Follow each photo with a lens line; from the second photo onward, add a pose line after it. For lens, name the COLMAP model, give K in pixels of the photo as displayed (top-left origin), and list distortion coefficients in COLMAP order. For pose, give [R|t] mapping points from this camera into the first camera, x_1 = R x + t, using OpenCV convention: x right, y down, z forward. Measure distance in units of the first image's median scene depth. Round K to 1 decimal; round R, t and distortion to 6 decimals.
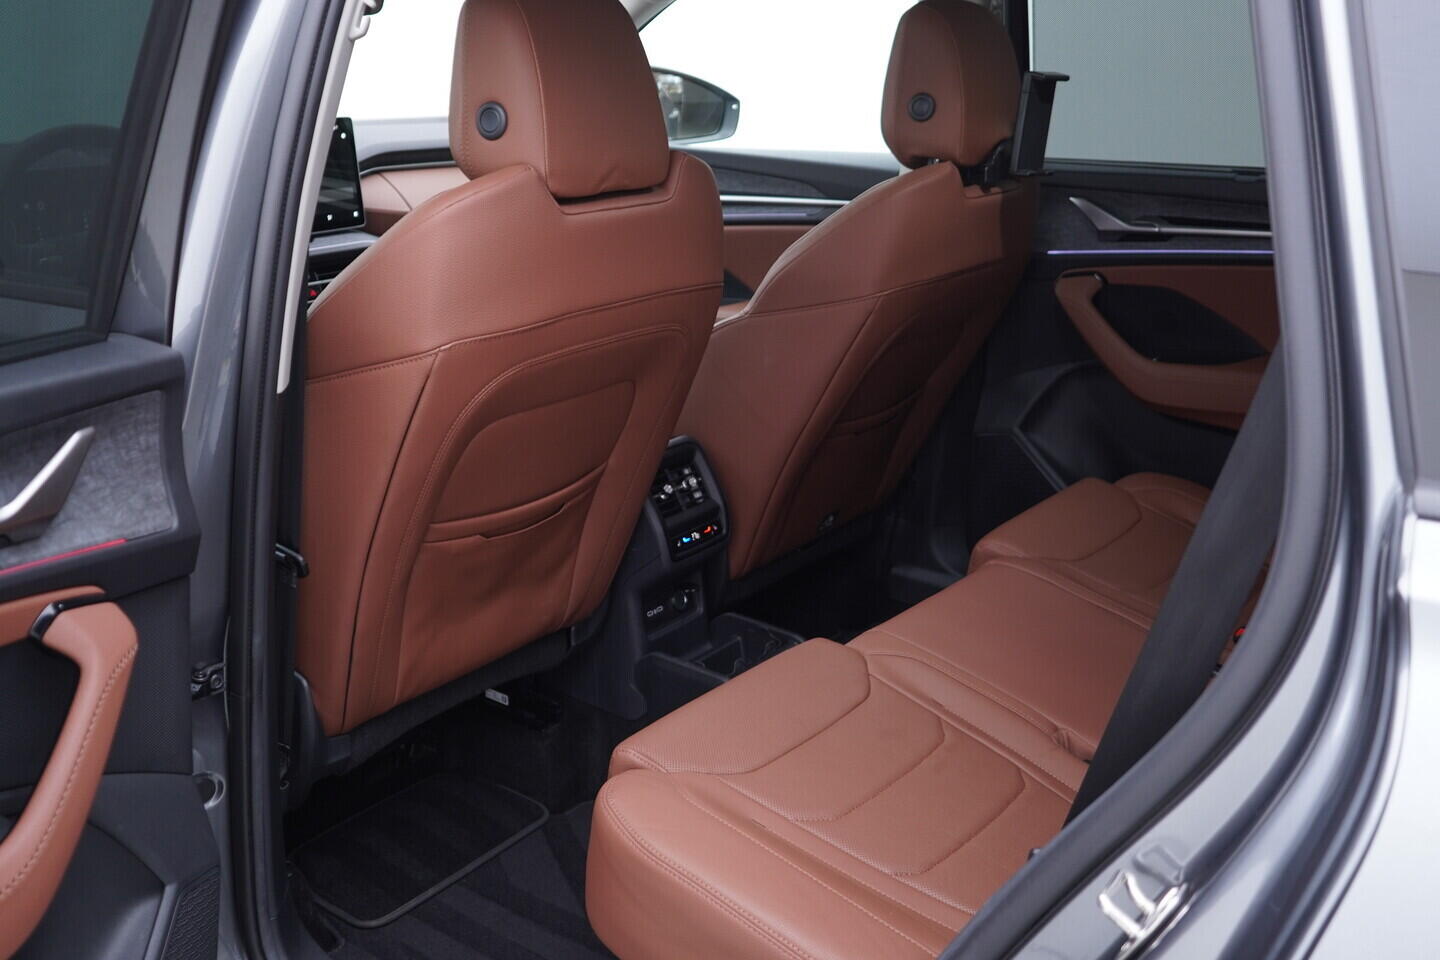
lens RADIAL K [[1478.3, 0, 725.0], [0, 1478.3, 482.5], [0, 0, 1]] dist [0.005487, 0.000000]
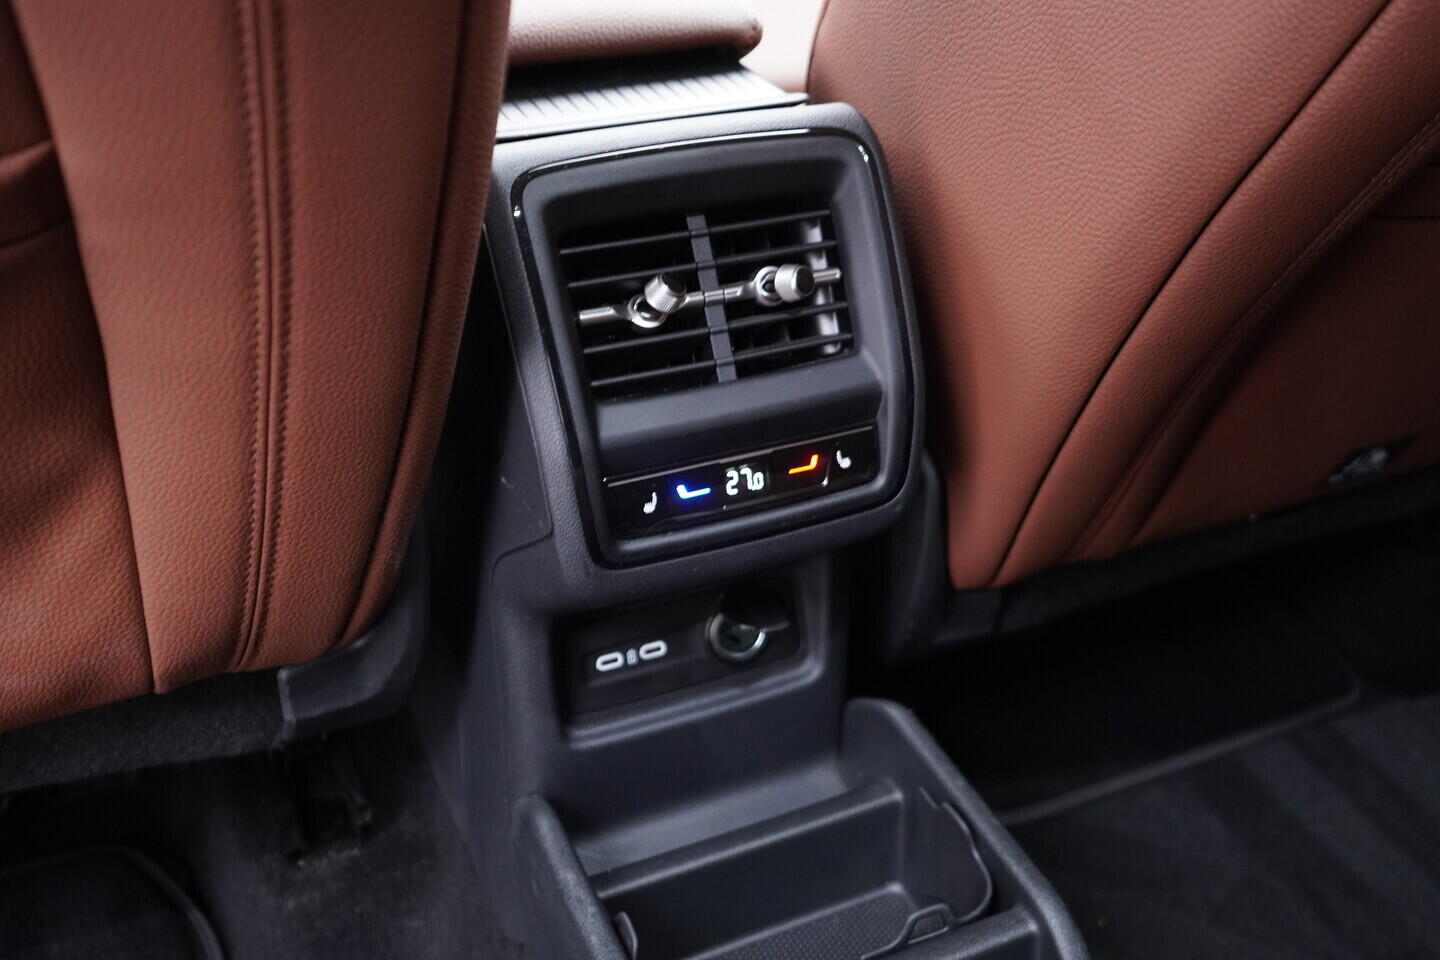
lens RADIAL K [[1478.3, 0, 718.8], [0, 1478.3, 481.3], [0, 0, 1]] dist [0.005487, 0.000000]
pose [[0.878801, 0.277129, -0.388468, 0.072374], [-0.175712, 0.944809, 0.276518, -0.034303], [0.443659, -0.174746, 0.878994, 0.653181]]
